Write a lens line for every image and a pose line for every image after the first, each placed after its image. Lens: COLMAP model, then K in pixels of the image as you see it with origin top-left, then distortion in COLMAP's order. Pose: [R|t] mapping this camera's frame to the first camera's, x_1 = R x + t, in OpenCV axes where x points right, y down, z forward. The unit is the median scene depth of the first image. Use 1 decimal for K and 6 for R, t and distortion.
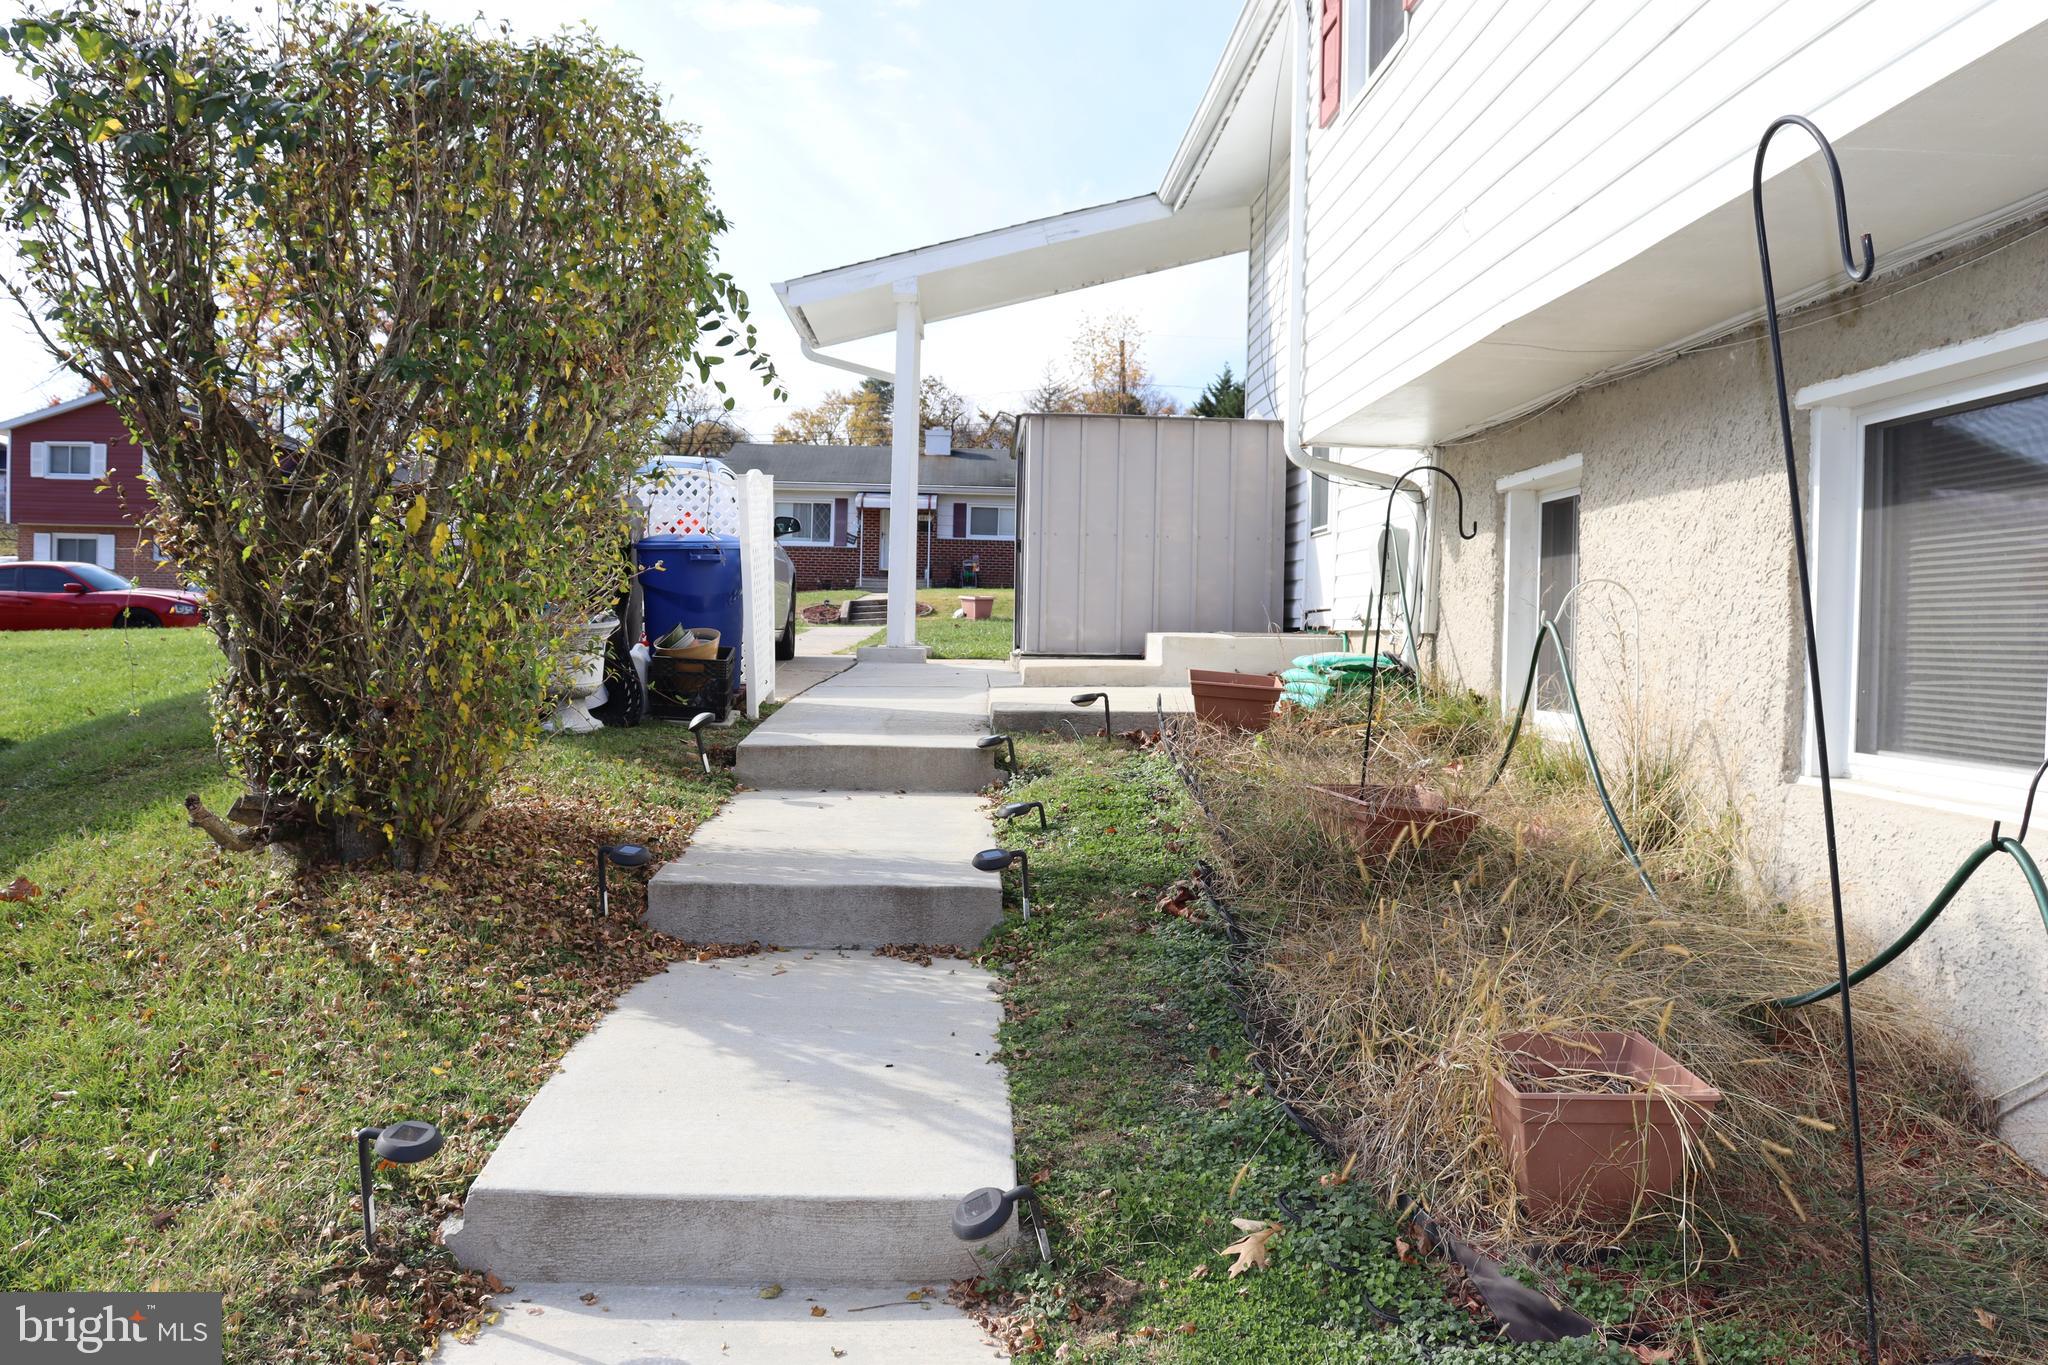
lens RADIAL K [[1665.3, 0, 1046.9], [0, 1665.3, 684.0], [0, 0, 1]] dist [-0.179343, 0.160028]
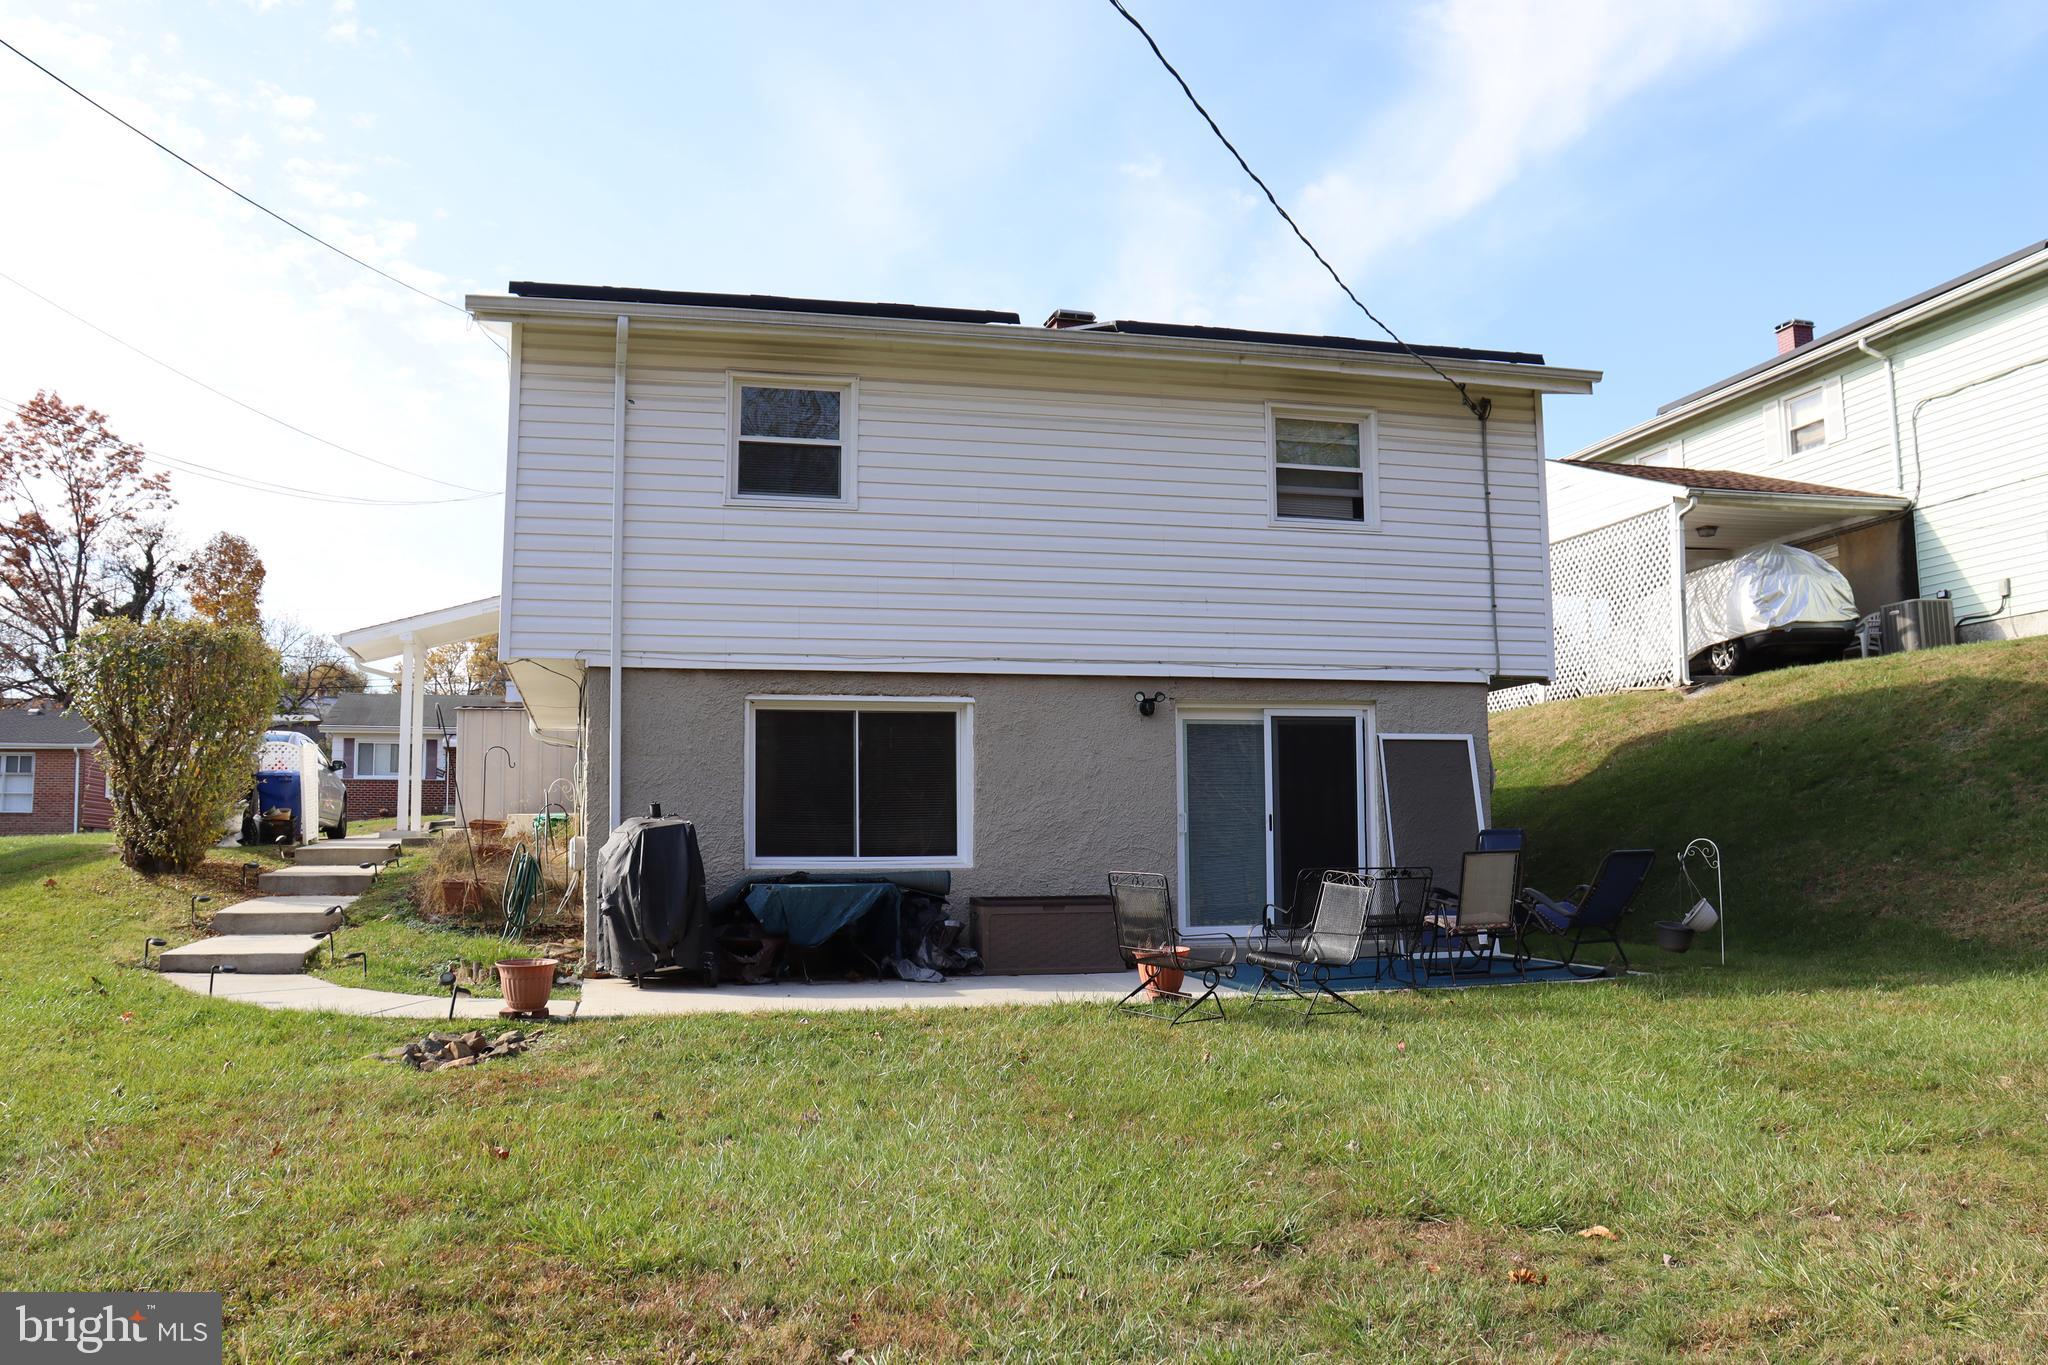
lens RADIAL K [[1665.3, 0, 1046.9], [0, 1665.3, 684.0], [0, 0, 1]] dist [-0.179343, 0.160028]
pose [[0.976738, -0.010135, 0.214198, 0.408081], [0.039428, 0.990340, -0.132934, 0.154267], [-0.210781, 0.138287, 0.967702, -1.662457]]
